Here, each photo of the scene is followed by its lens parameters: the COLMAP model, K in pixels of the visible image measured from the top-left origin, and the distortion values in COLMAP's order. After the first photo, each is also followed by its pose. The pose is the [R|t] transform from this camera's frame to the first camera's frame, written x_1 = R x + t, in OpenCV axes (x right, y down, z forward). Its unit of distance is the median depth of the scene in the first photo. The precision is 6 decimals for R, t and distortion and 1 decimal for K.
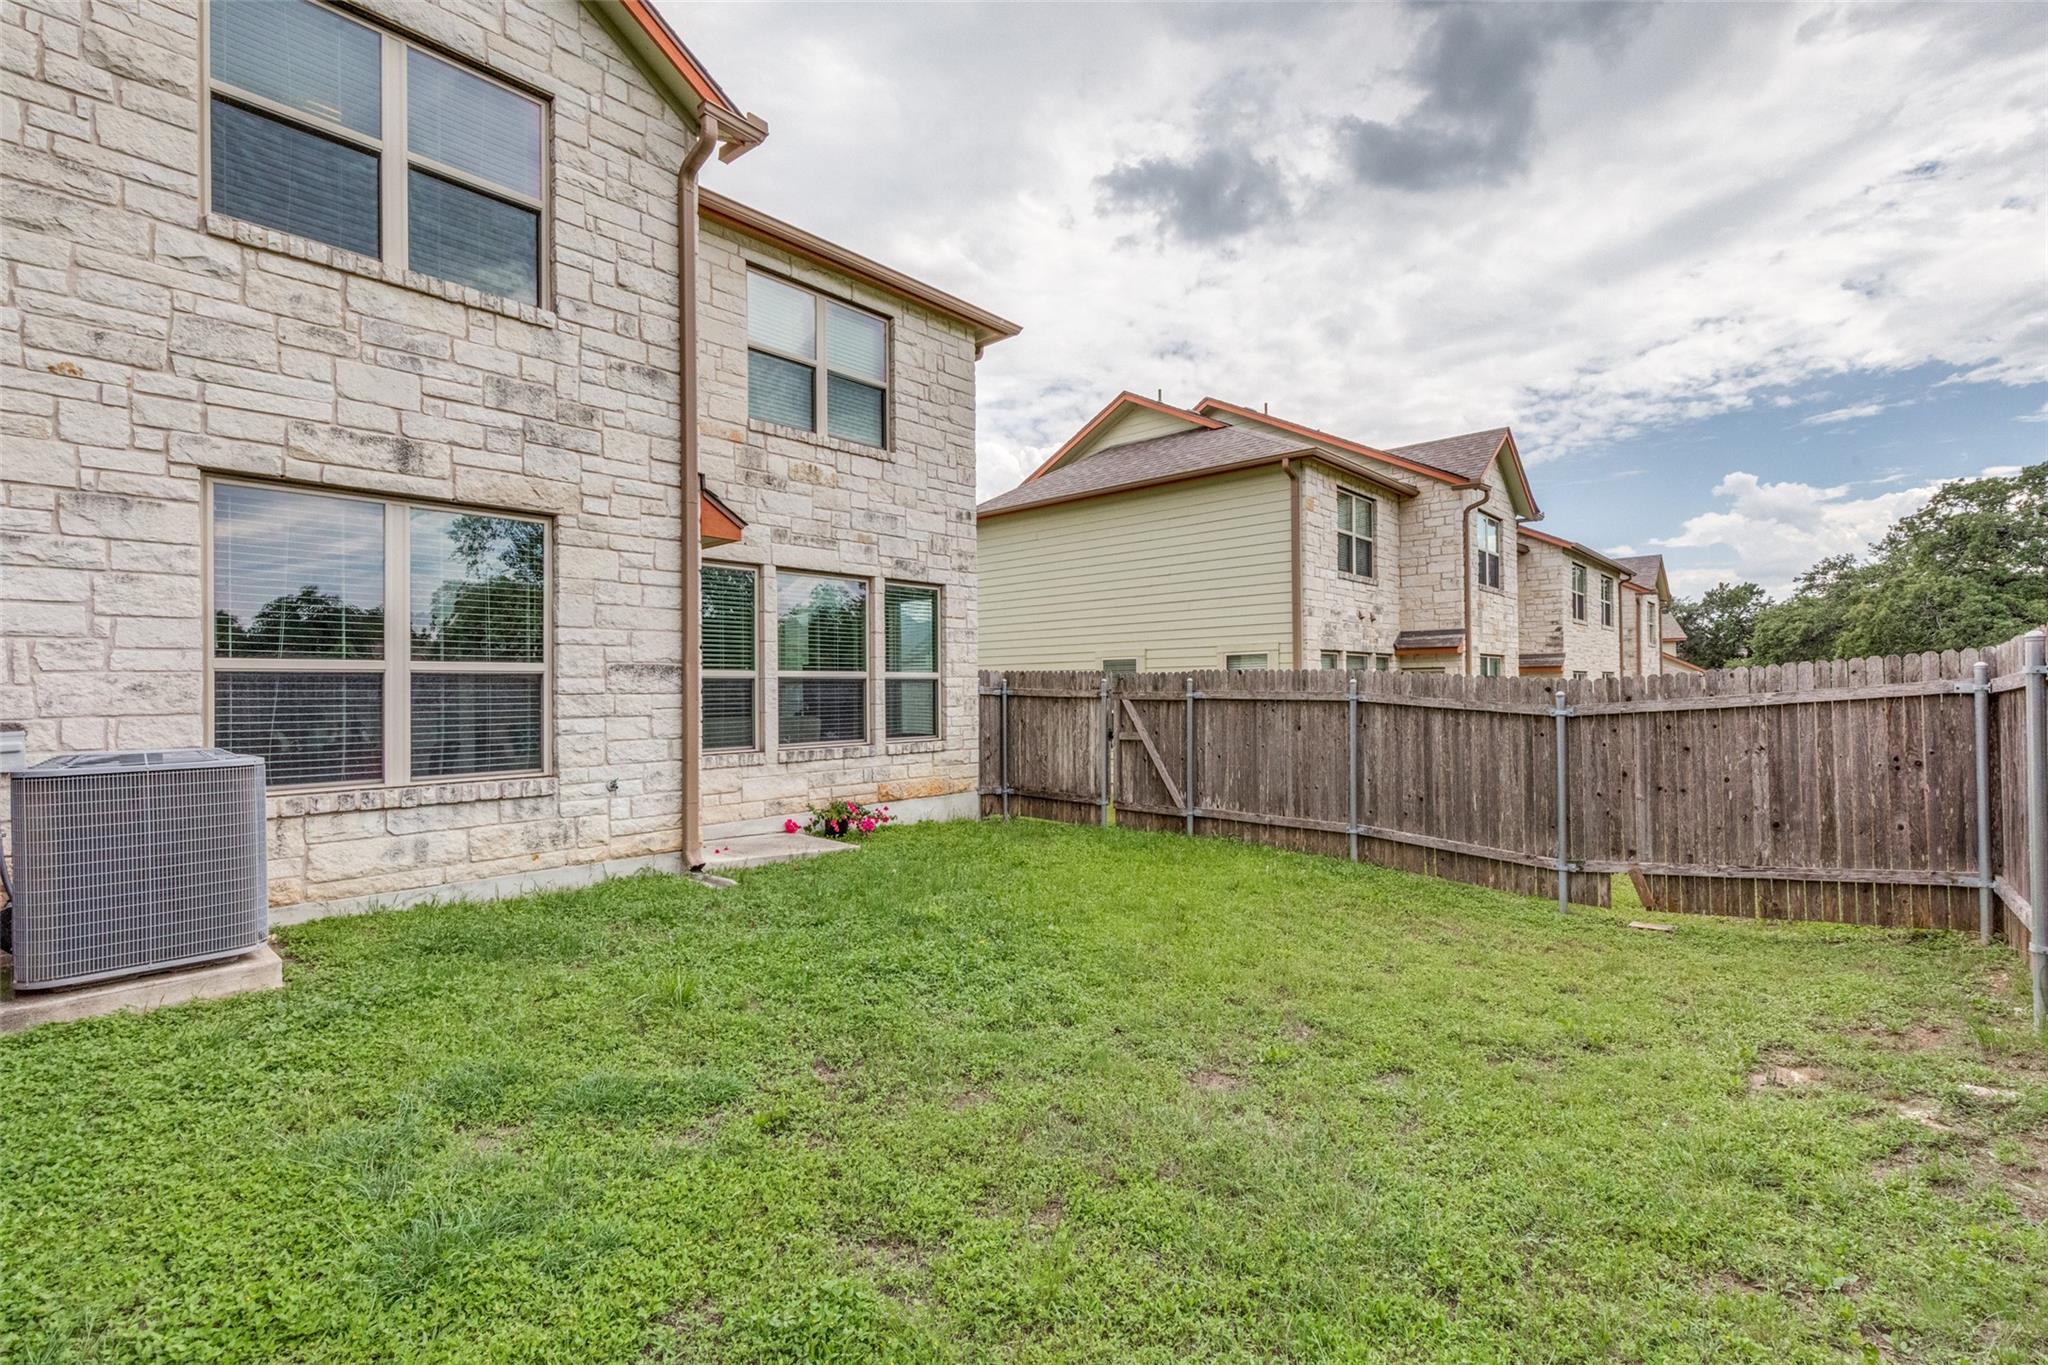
lens RADIAL K [[894.4, 0, 1030.4], [0, 894.4, 687.2], [0, 0, 1]] dist [-0.000318, 0.000090]
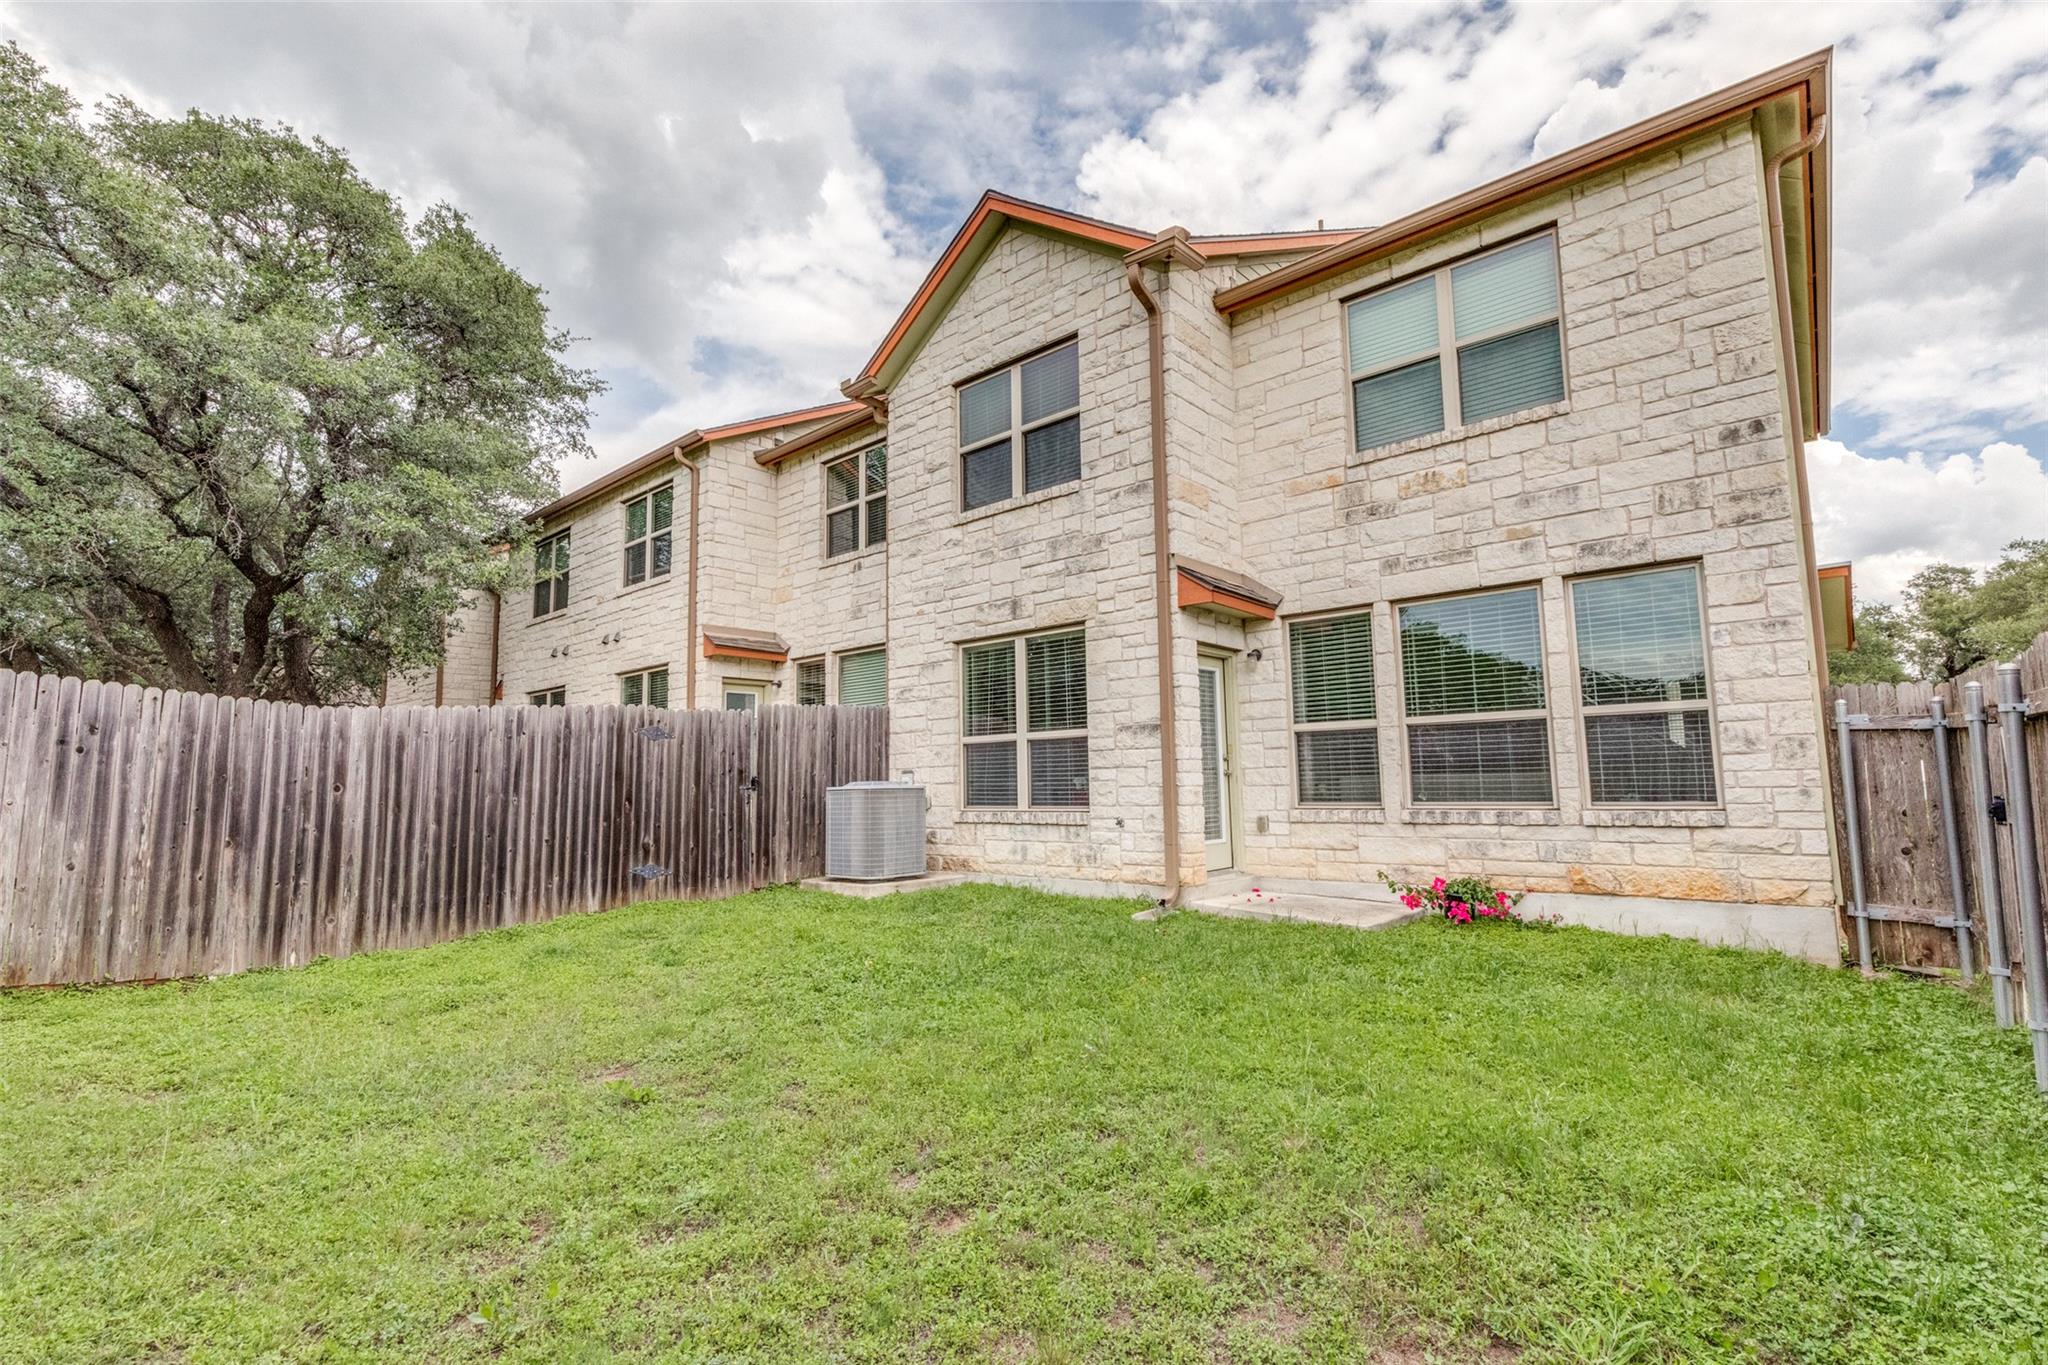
lens RADIAL K [[894.4, 0, 1032.7], [0, 894.4, 684.4], [0, 0, 1]] dist [-0.000318, 0.000090]
pose [[0.034575, -0.101380, -0.994247, 0.777135], [0.022982, 0.994659, -0.100623, 0.039212], [0.999138, -0.019371, 0.036720, 0.810938]]
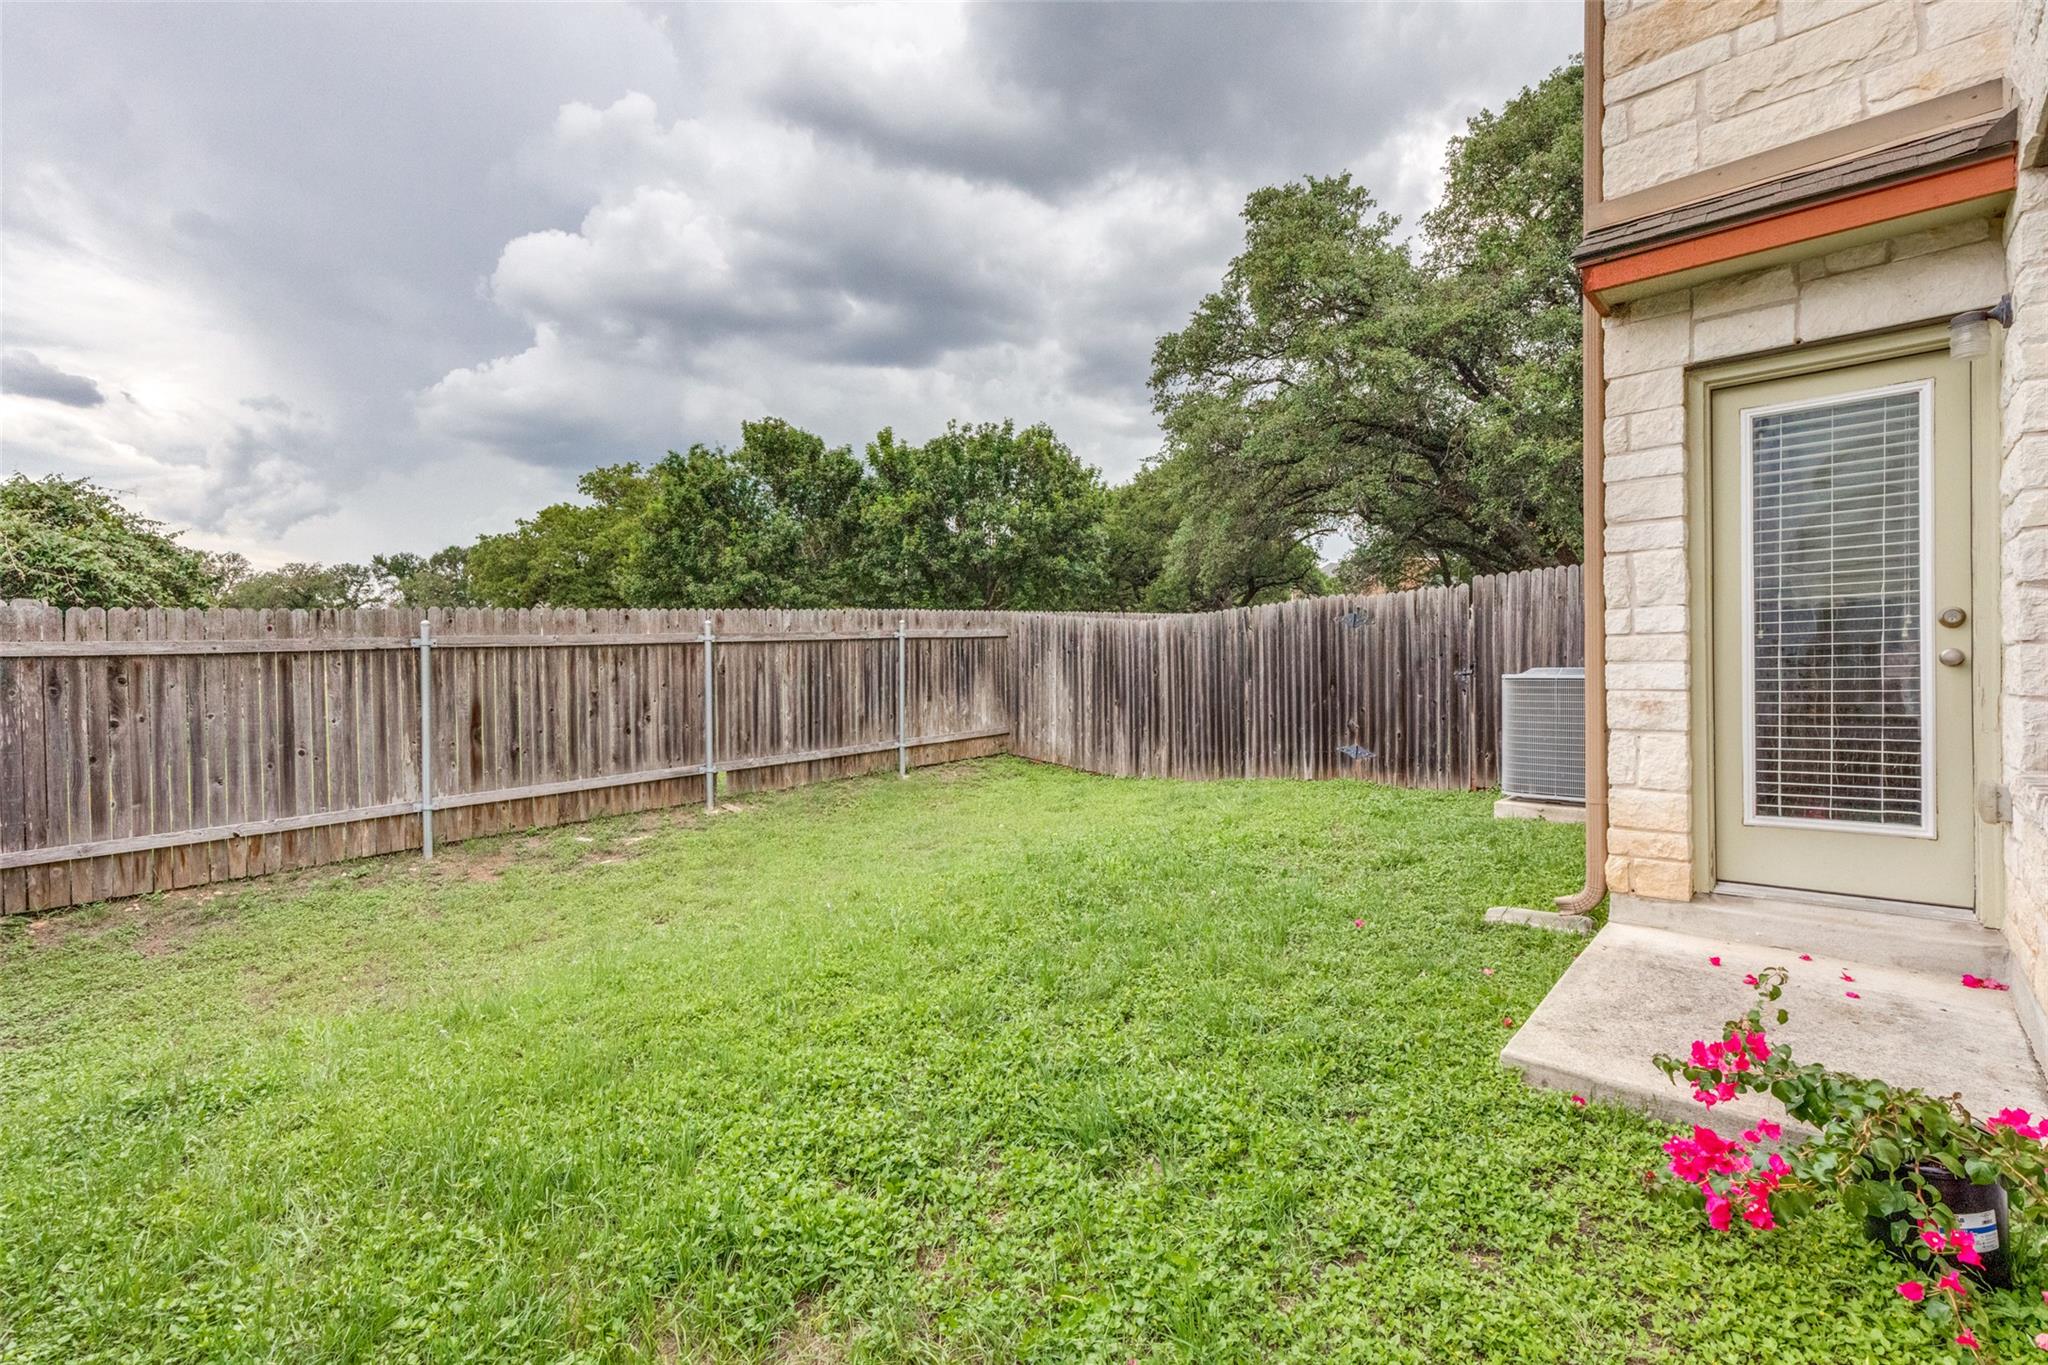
lens RADIAL K [[894.4, 0, 1025.1], [0, 894.4, 681.5], [0, 0, 1]] dist [-0.000318, 0.000090]
pose [[-0.999759, 0.020985, -0.006381, 0.014836], [0.020969, 0.999777, 0.002651, 0.044345], [0.006435, 0.002516, -0.999976, 1.590634]]
